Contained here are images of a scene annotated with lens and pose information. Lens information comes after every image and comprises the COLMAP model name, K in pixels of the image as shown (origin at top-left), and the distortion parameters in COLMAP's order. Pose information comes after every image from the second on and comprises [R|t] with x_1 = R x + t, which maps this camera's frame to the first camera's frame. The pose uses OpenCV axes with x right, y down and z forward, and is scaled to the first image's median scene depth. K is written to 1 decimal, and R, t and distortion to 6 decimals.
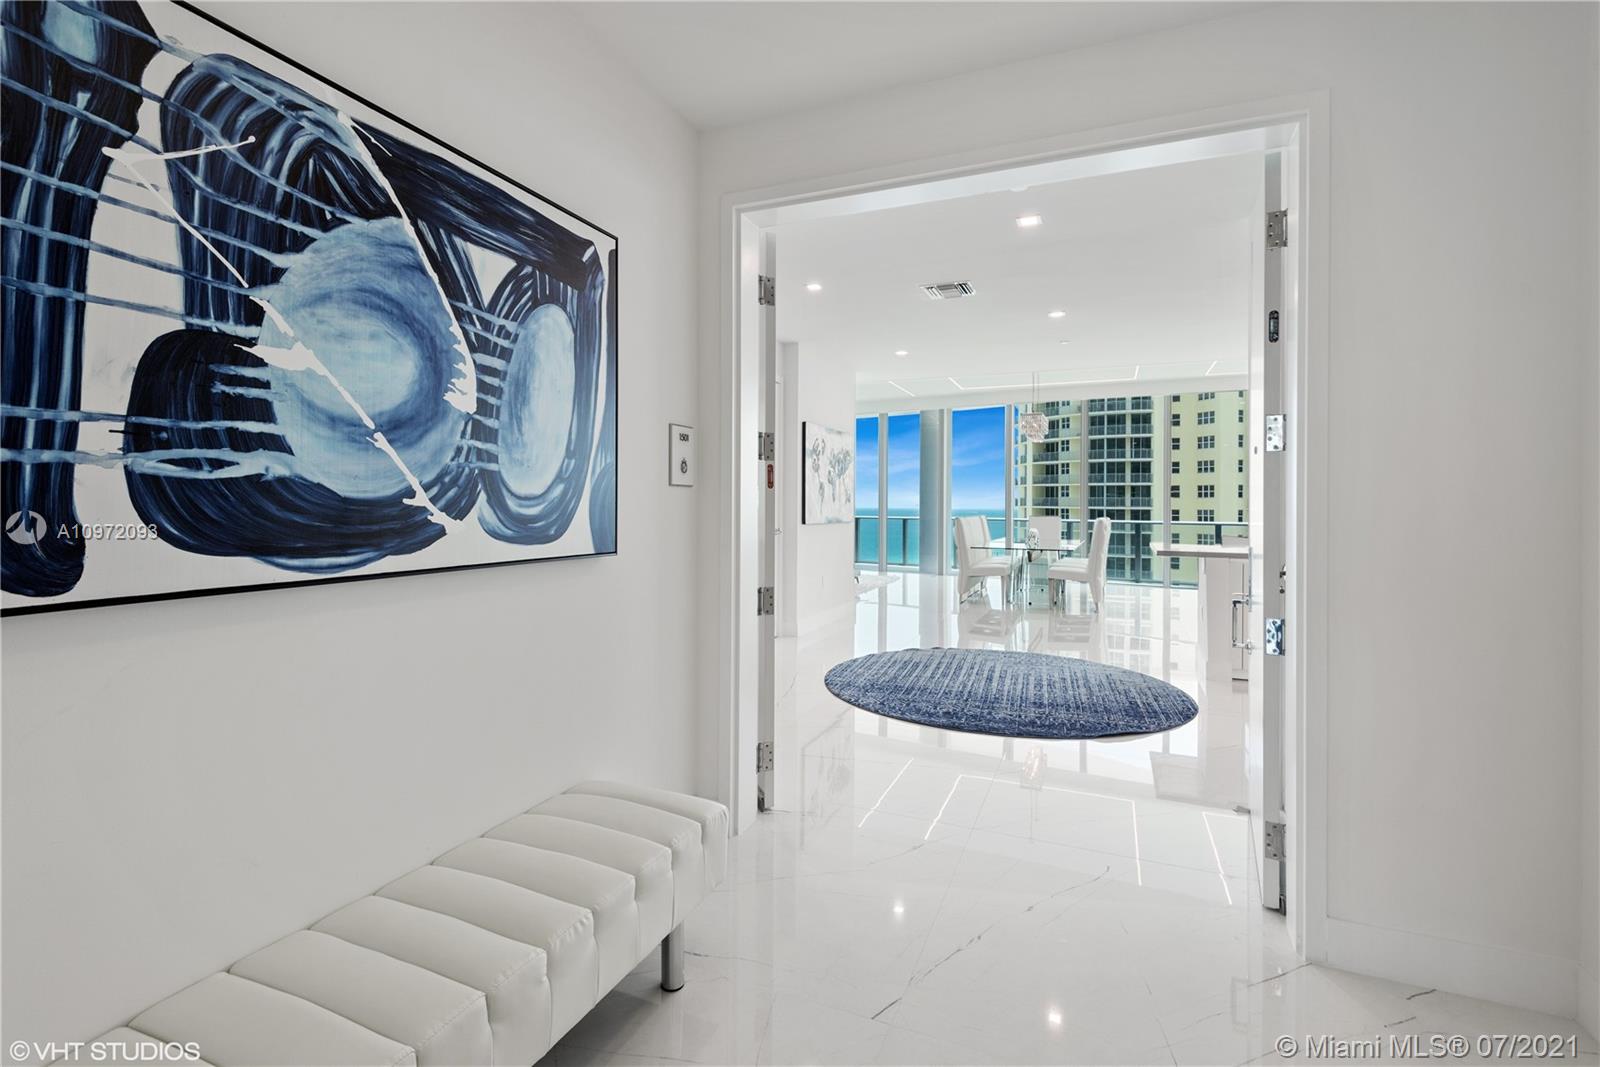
lens RADIAL K [[753.2, 0, 801.3], [0, 753.2, 514.9], [0, 0, 1]] dist [0.000050, -0.000006]
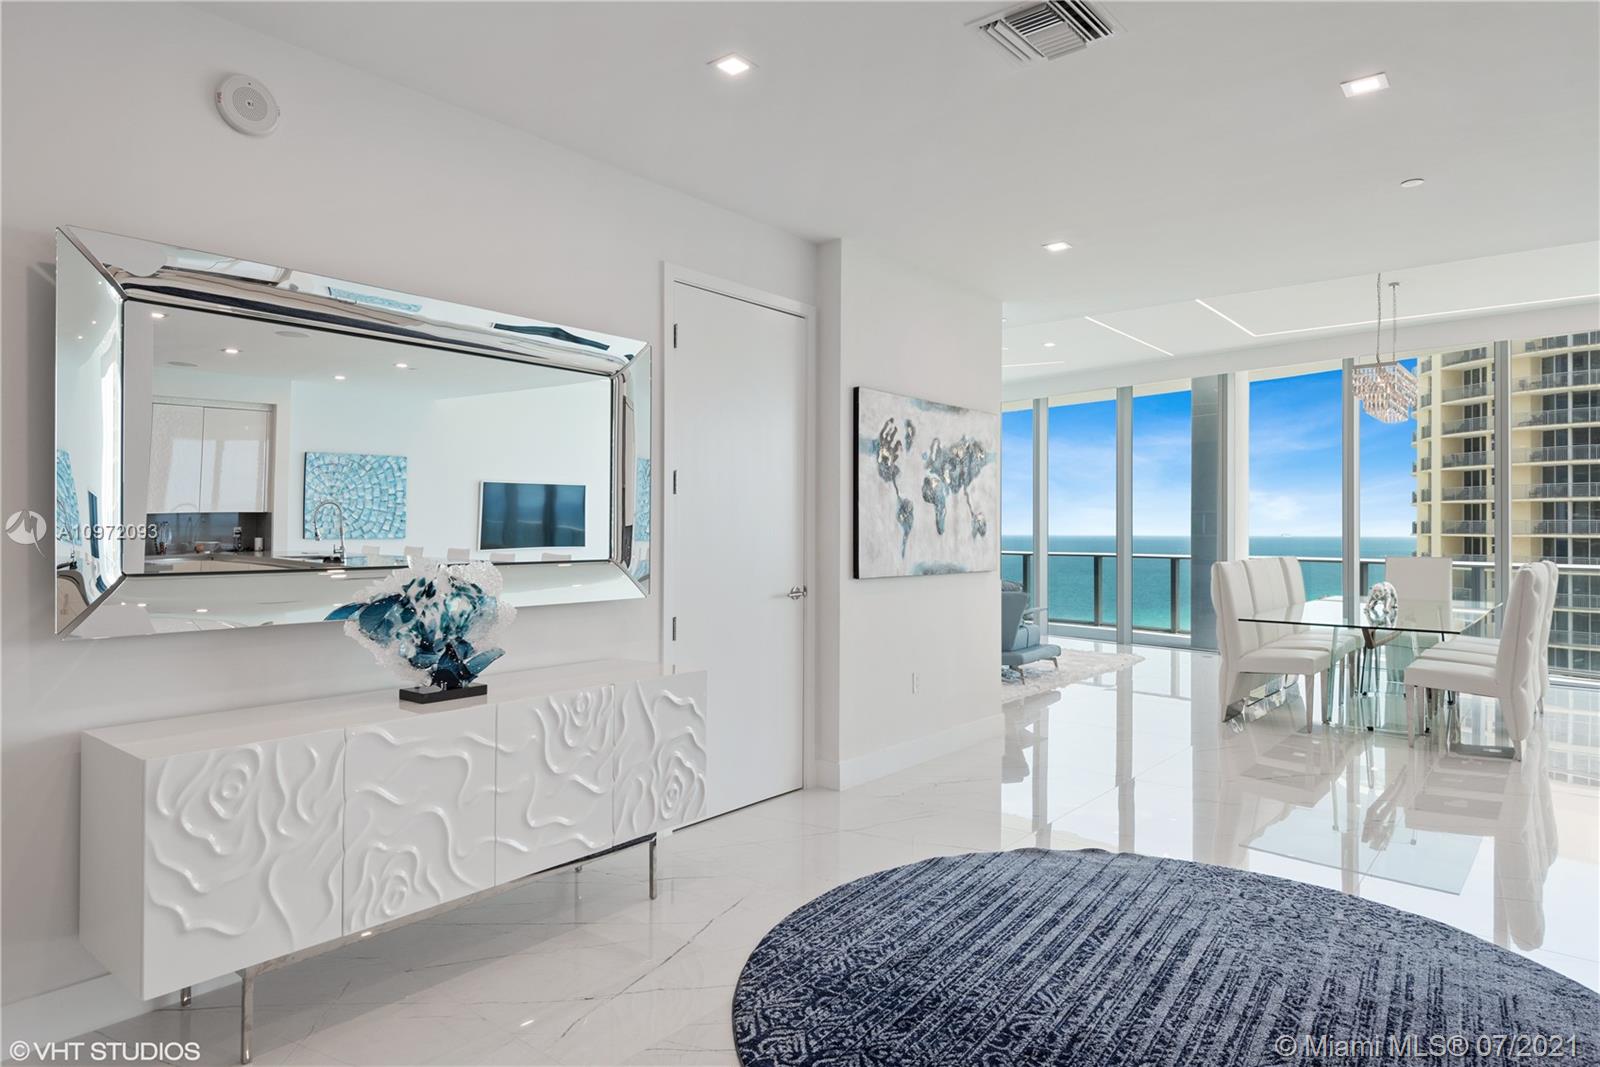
lens RADIAL K [[940.7, 0, 800.0], [0, 940.7, 533.5], [0, 0, 1]] dist [0.035512, -0.046127]
pose [[0.954243, -0.003449, -0.299011, 0.105117], [-0.000384, 0.999919, -0.012758, -0.006900], [0.299031, 0.012289, 0.954164, 0.220443]]
